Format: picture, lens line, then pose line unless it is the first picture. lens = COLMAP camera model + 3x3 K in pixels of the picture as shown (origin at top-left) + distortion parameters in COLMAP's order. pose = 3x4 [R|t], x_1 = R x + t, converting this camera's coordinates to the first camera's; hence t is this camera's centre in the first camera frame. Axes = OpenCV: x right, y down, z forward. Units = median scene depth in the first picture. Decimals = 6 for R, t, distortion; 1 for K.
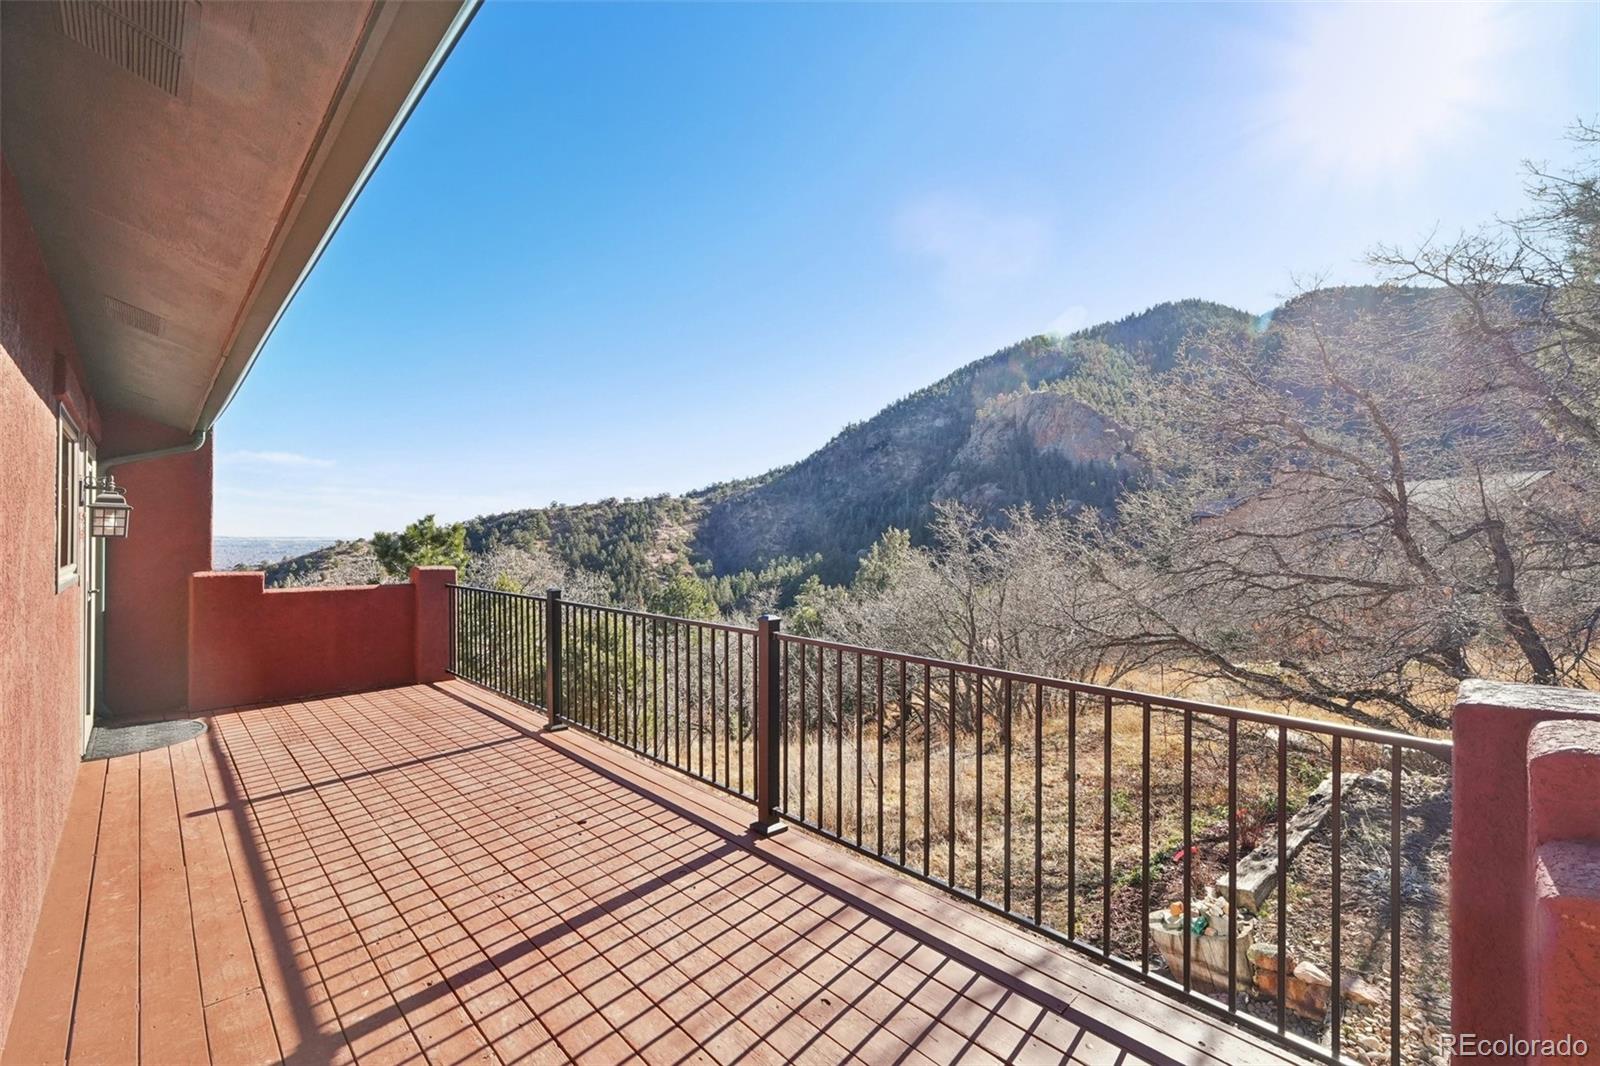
lens RADIAL K [[681.7, 0, 789.0], [0, 681.7, 533.6], [0, 0, 1]] dist [0.001392, -0.000542]
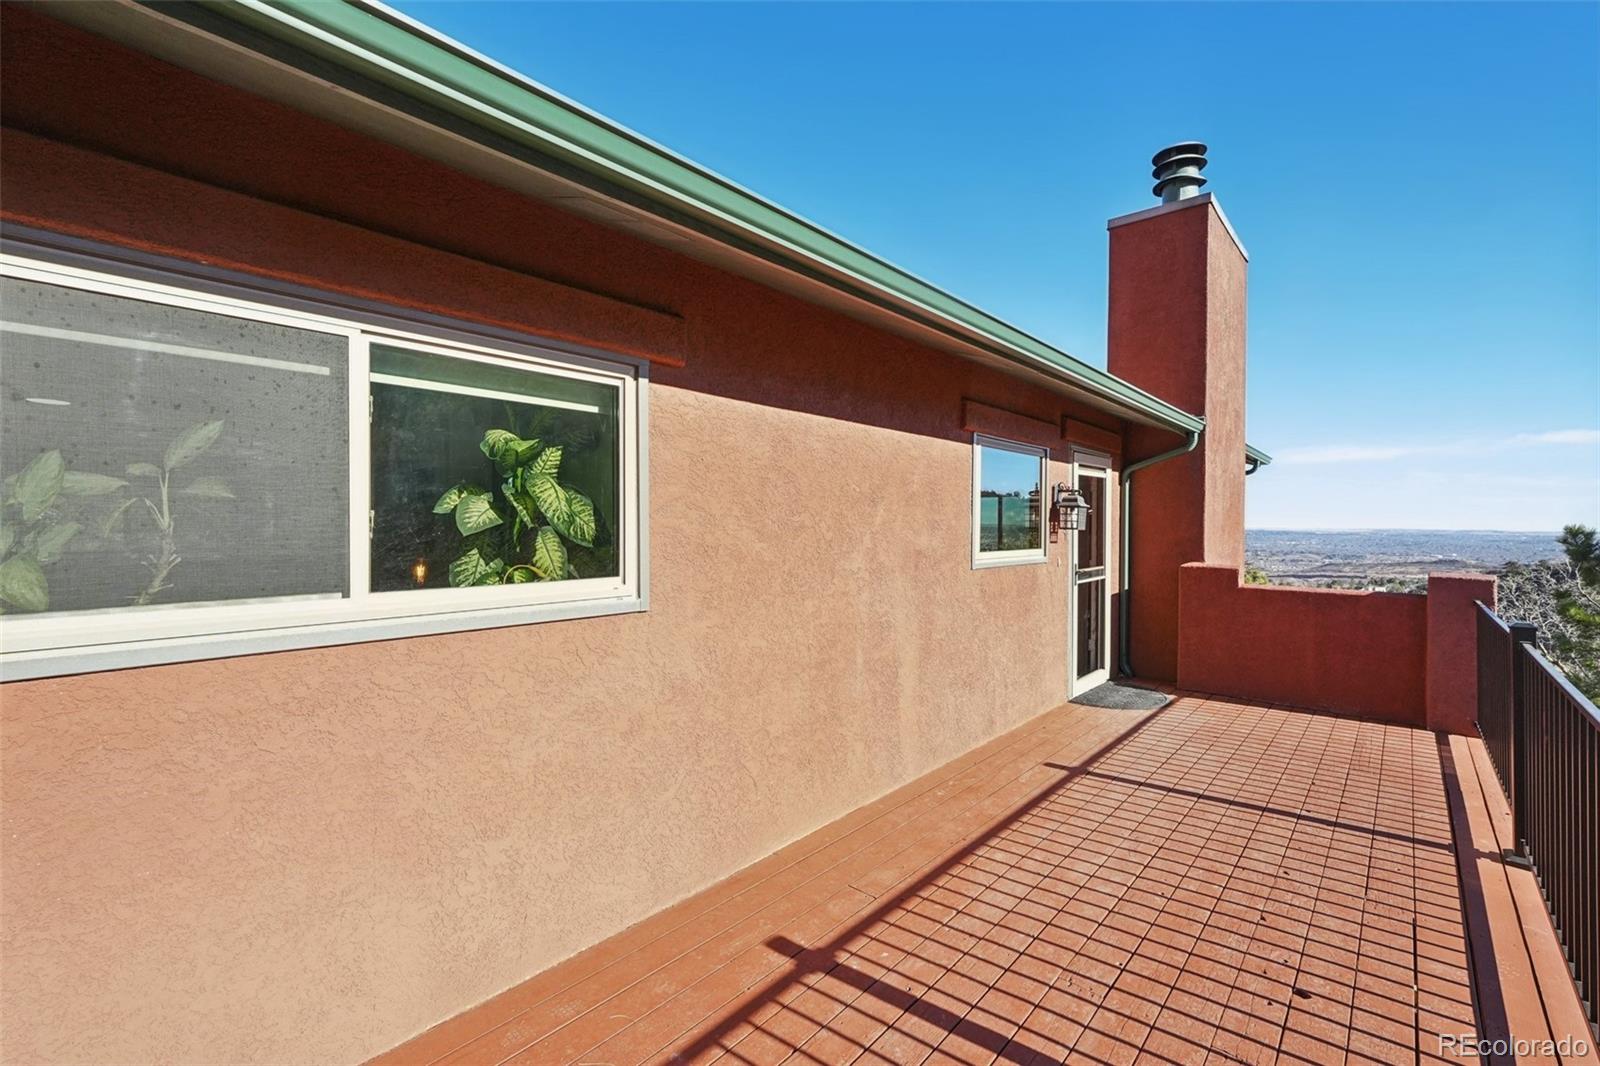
lens RADIAL K [[681.7, 0, 810.7], [0, 681.7, 526.0], [0, 0, 1]] dist [0.001392, -0.000542]
pose [[0.078407, 0.000526, -0.996921, 0.224640], [-0.003027, 0.999995, 0.000290, -0.000337], [0.996917, 0.002995, 0.078408, 0.406891]]
